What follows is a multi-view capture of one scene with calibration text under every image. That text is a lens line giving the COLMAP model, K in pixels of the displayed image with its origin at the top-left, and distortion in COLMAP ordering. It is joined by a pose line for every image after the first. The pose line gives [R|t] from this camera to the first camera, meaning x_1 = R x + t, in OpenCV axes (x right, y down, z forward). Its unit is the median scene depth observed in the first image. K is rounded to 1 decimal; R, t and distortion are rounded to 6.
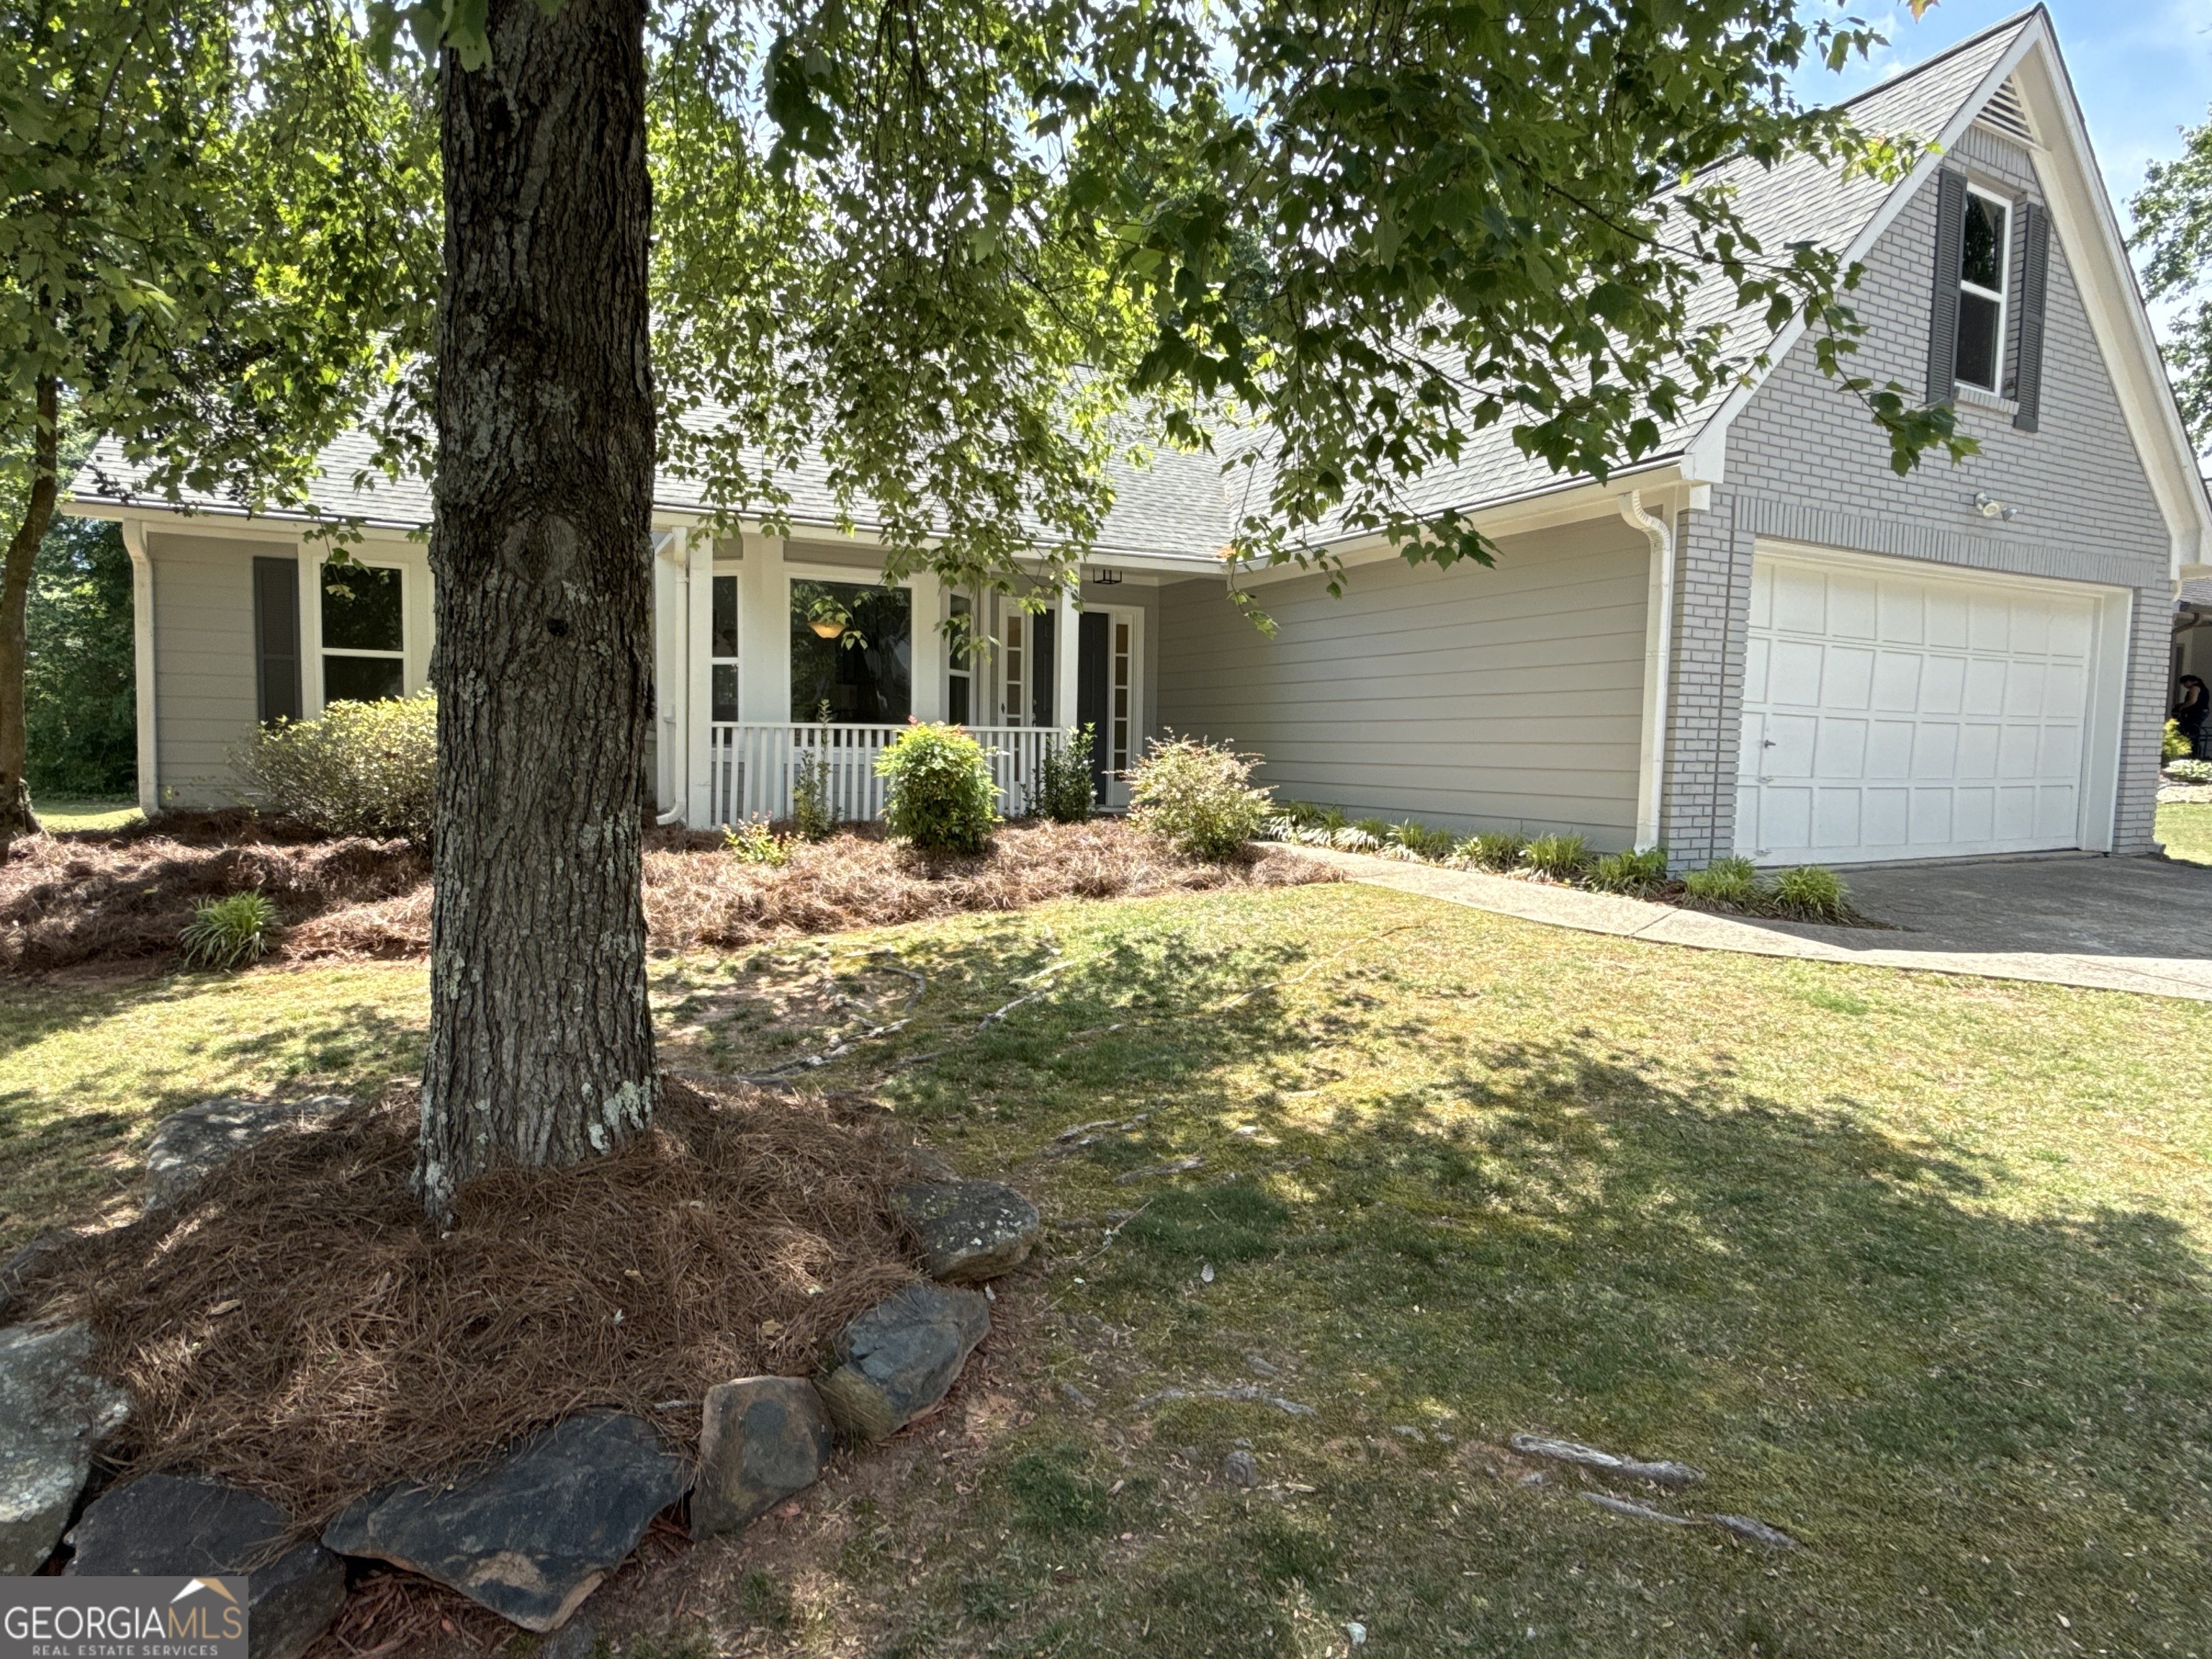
lens RADIAL K [[1204.9, 0, 1106.0], [0, 1204.9, 829.5], [0, 0, 1]] dist [-0.000442, -0.000109]
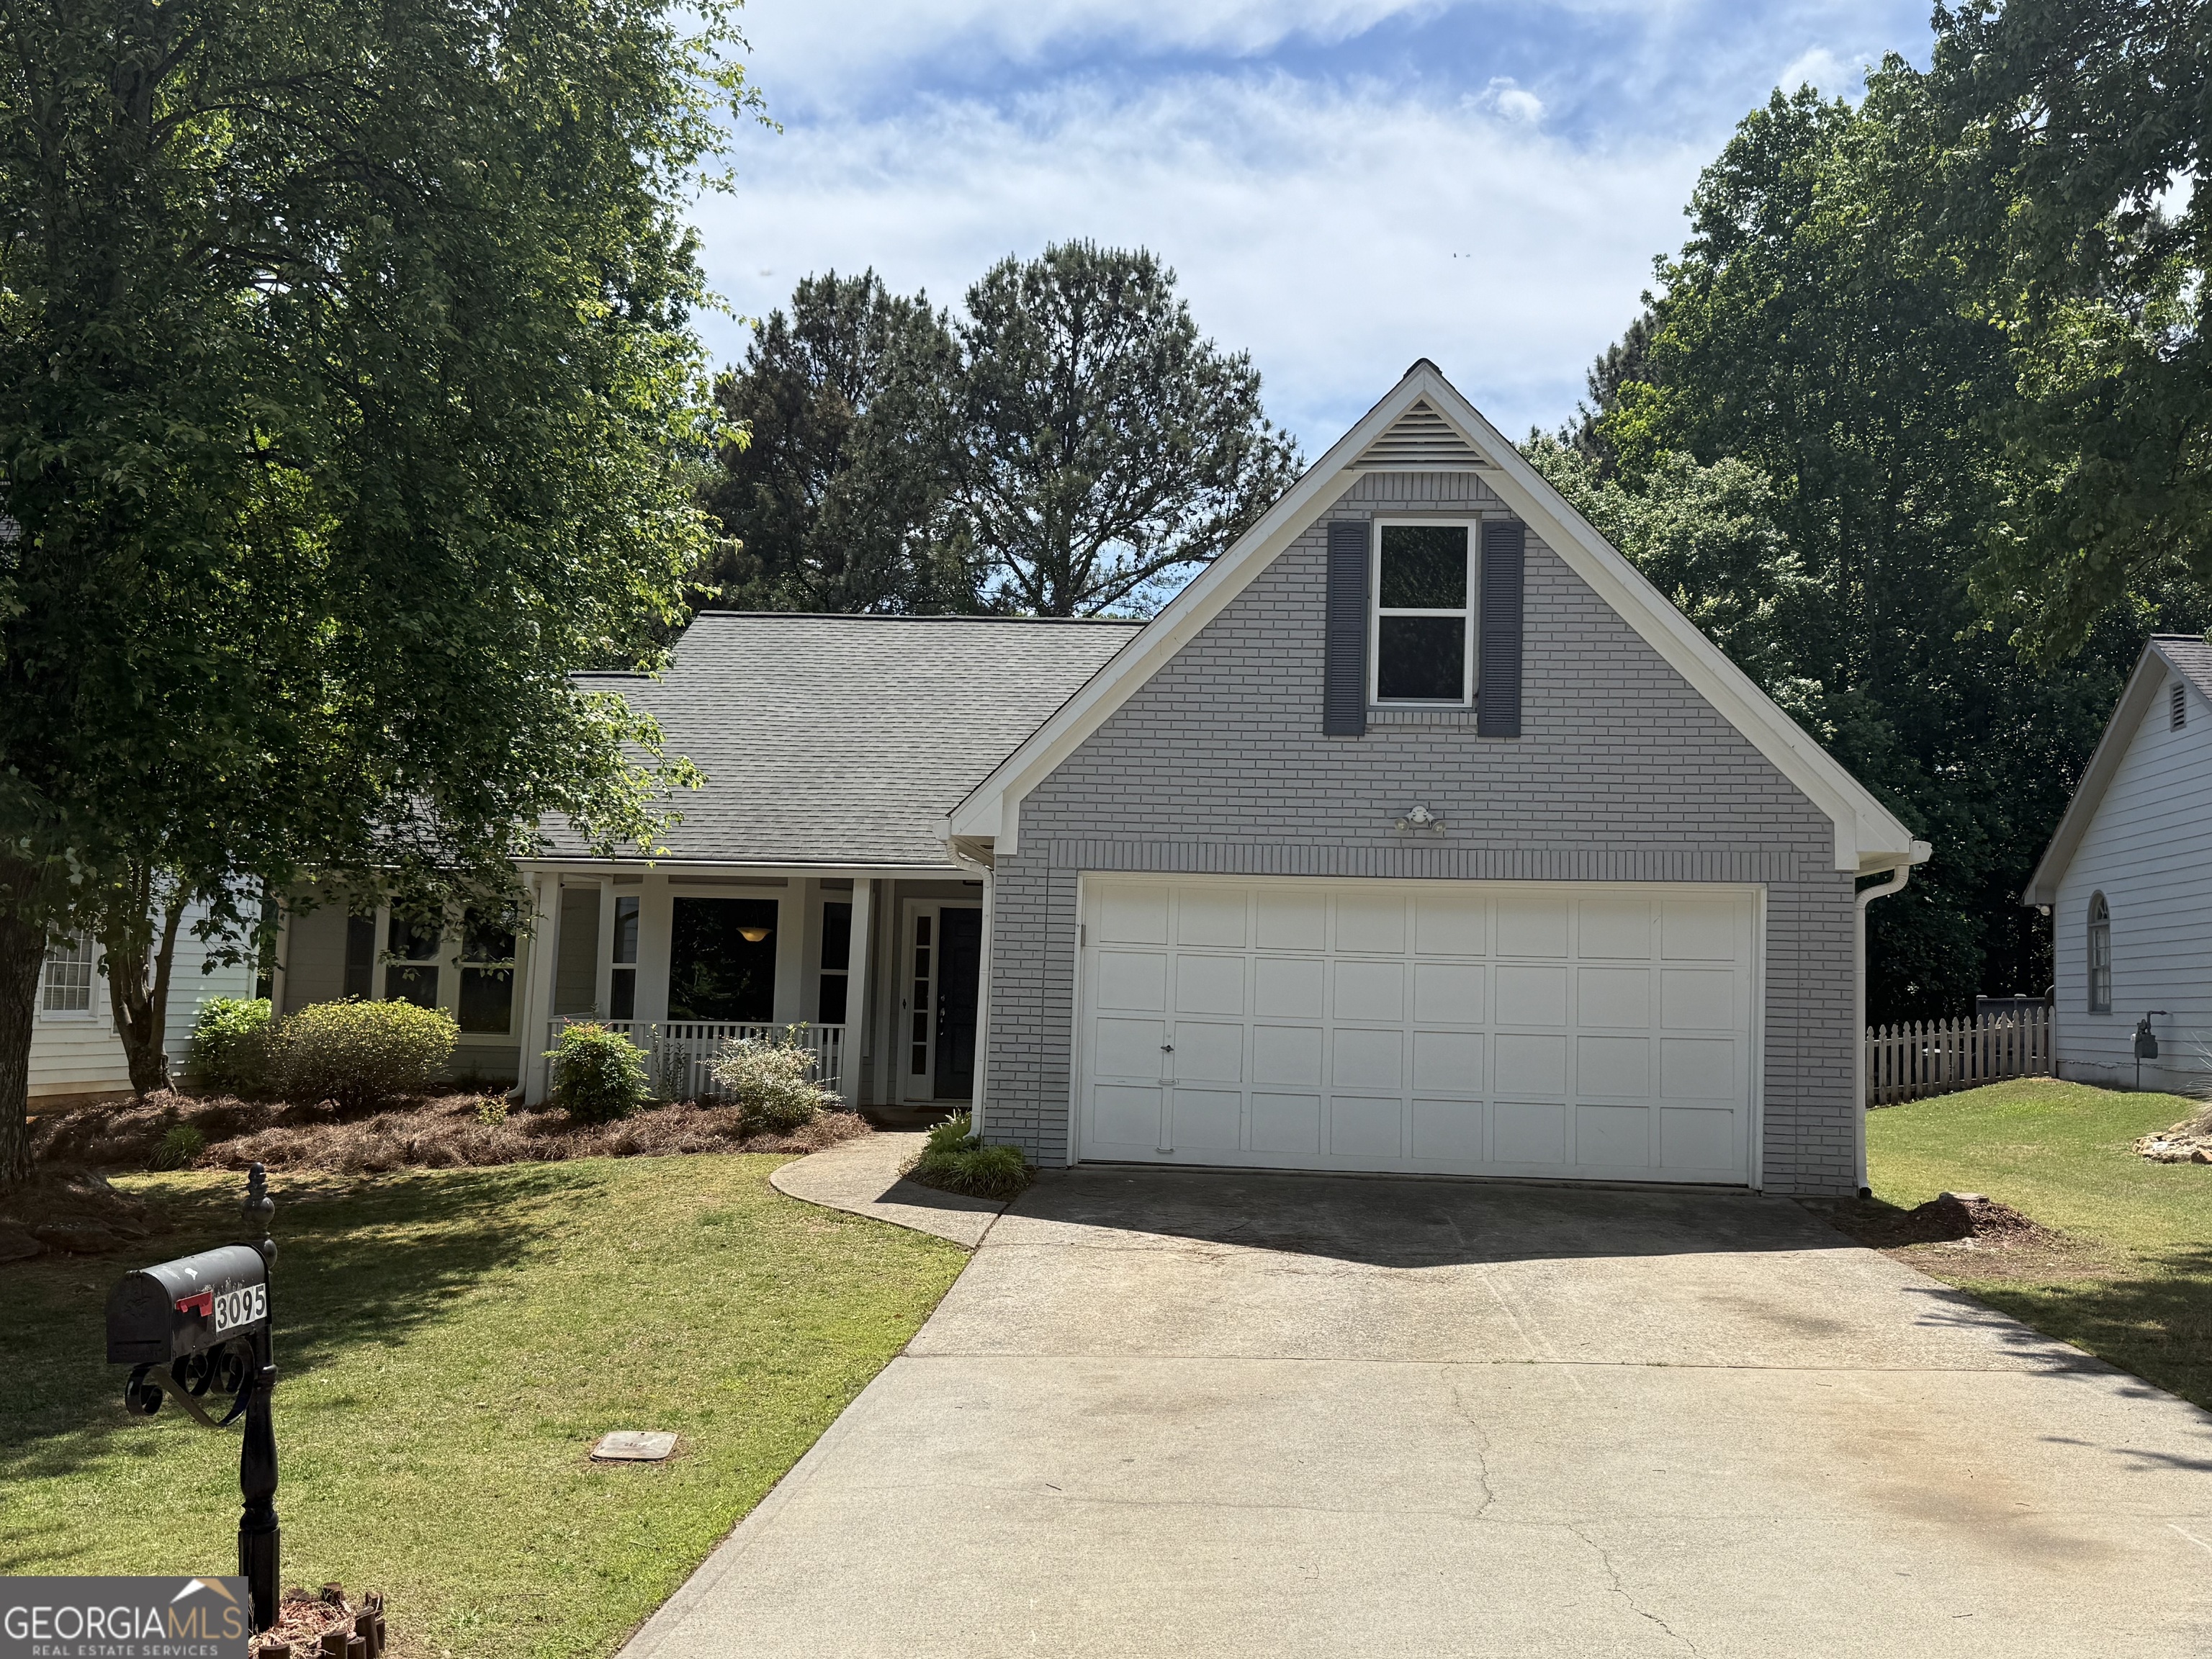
lens RADIAL K [[2019.6, 0, 1115.3], [0, 2019.6, 844.9], [0, 0, 1]] dist [0.151541, -0.258836]
pose [[0.849701, -0.034119, -0.526160, 1.291509], [-0.054106, 0.986994, -0.151377, 0.023245], [0.524482, 0.157093, 0.836804, -0.513090]]
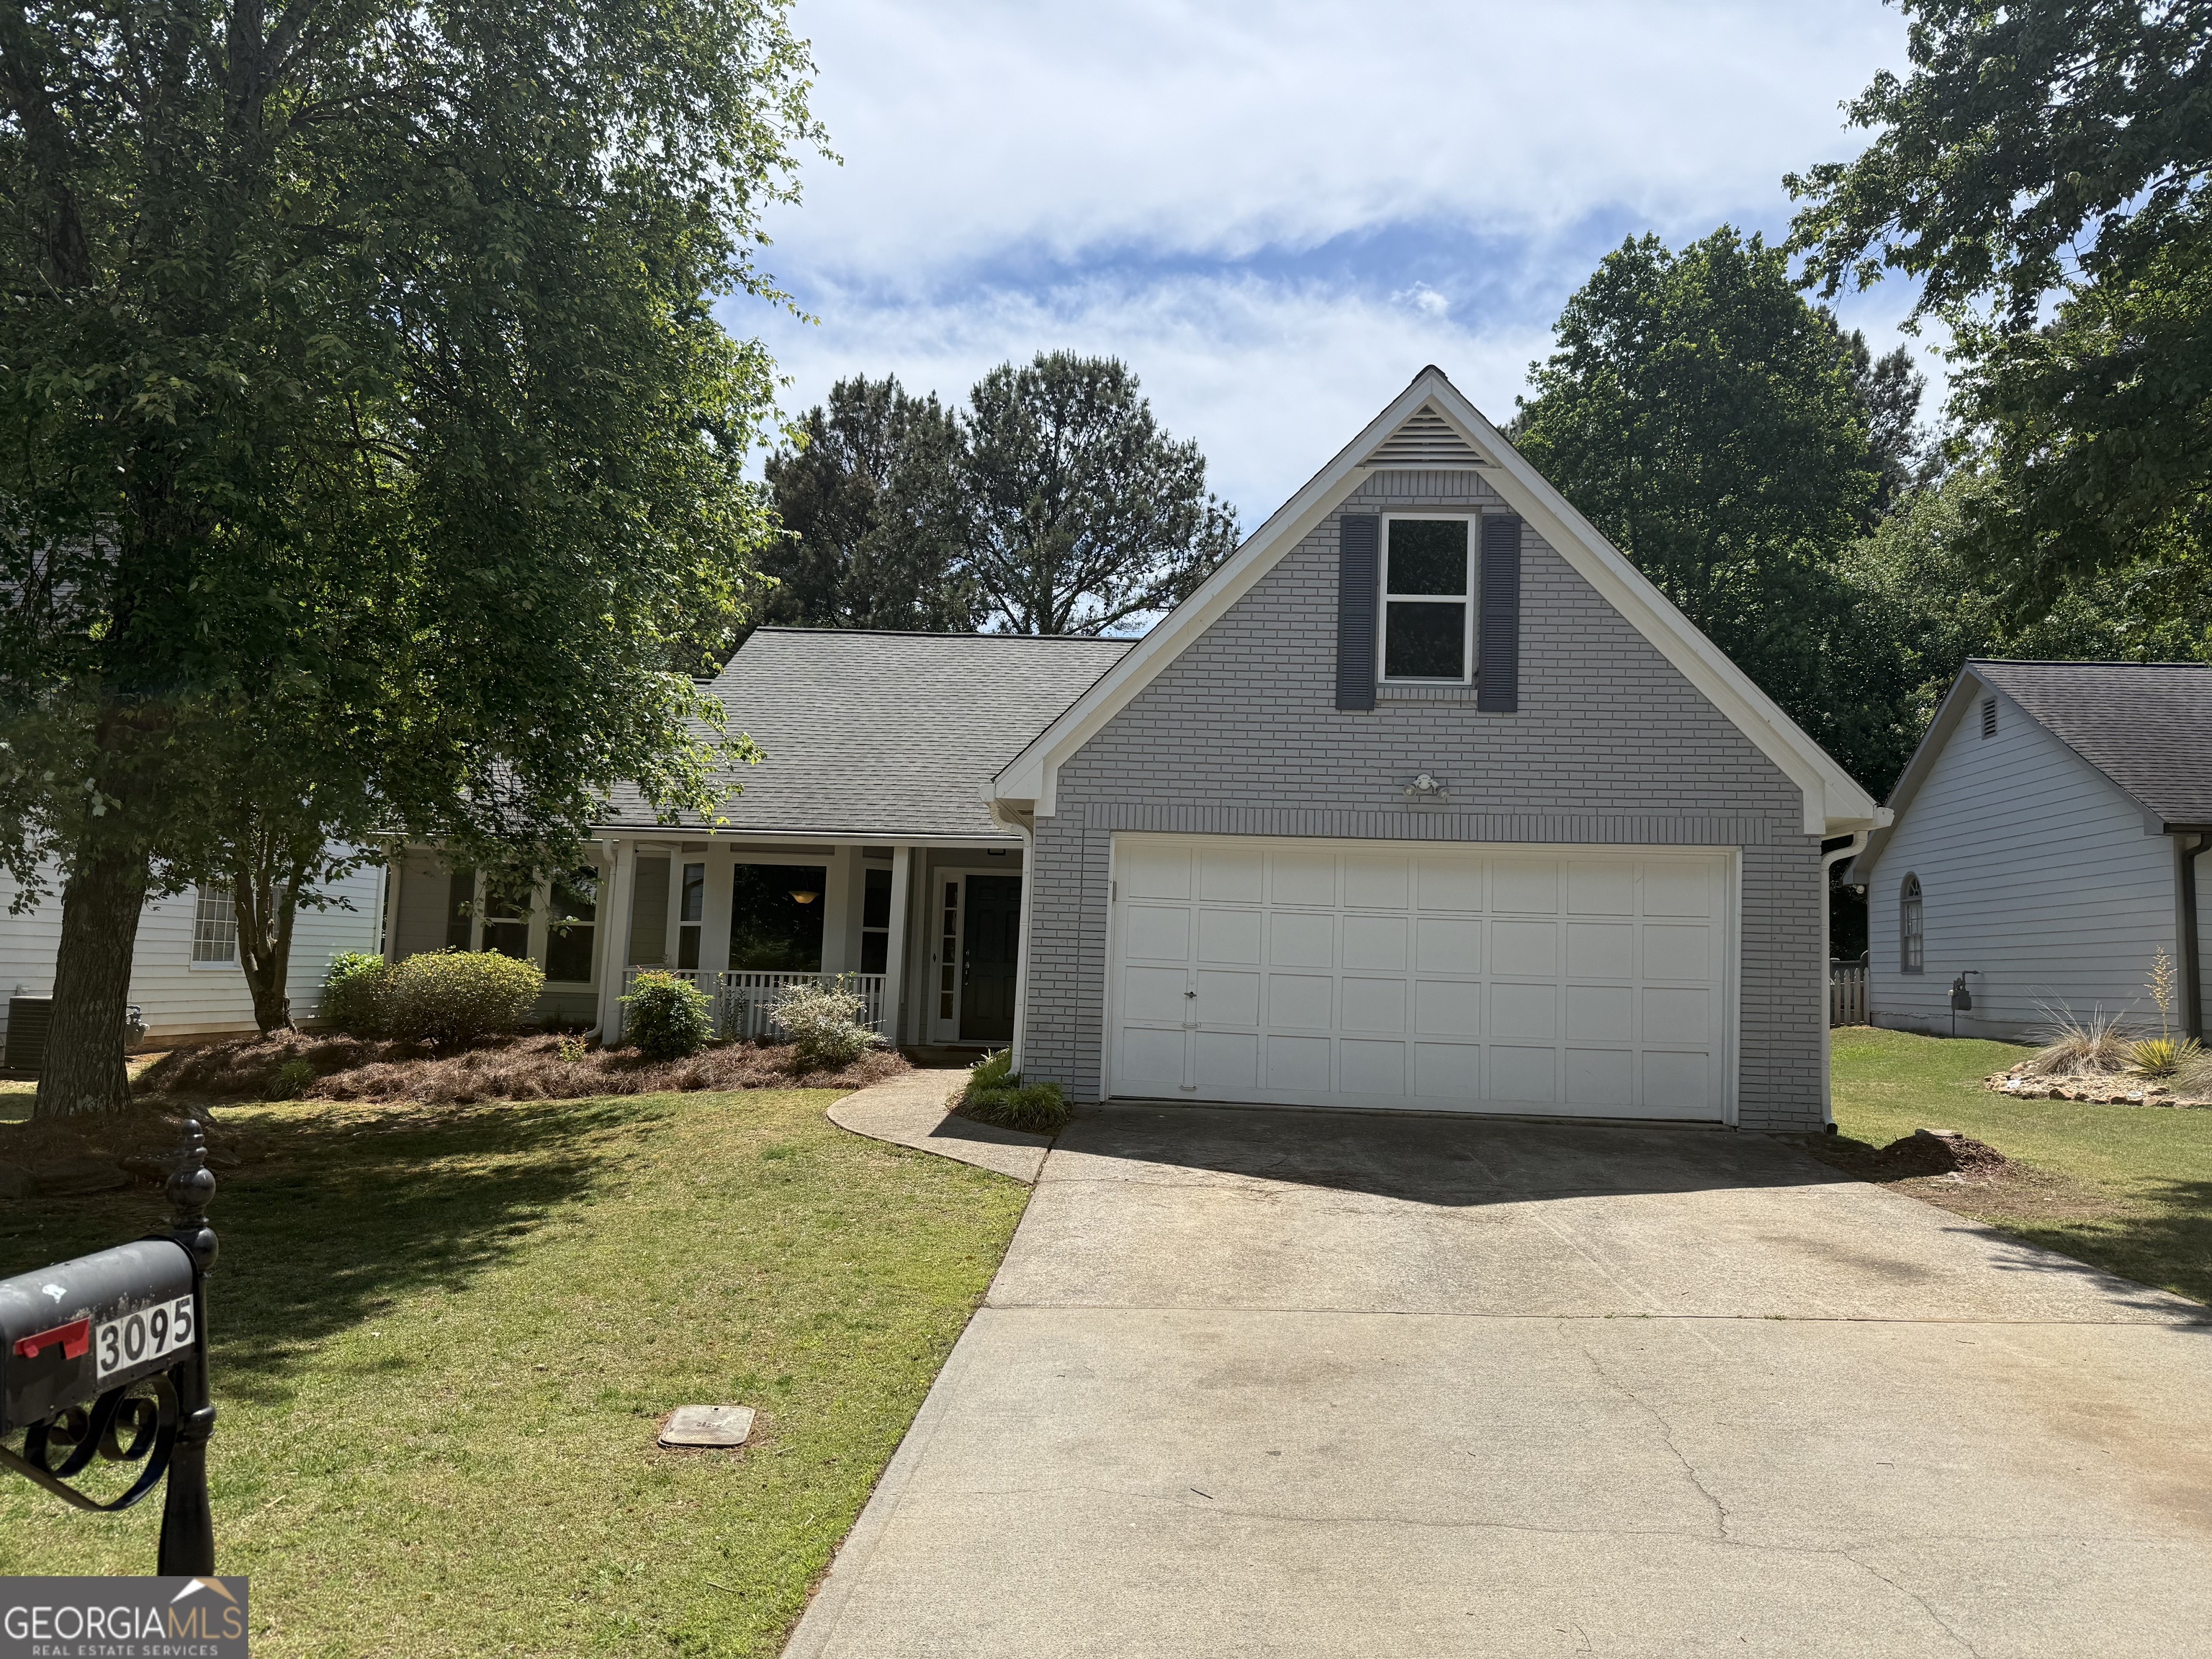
lens RADIAL K [[1547.6, 0, 1105.7], [0, 1547.6, 837.0], [0, 0, 1]] dist [0.135657, -0.247862]
pose [[0.862750, -0.031161, -0.504670, 1.097607], [-0.057386, 0.985616, -0.158960, 0.020772], [0.502364, 0.166104, 0.848552, -0.326516]]
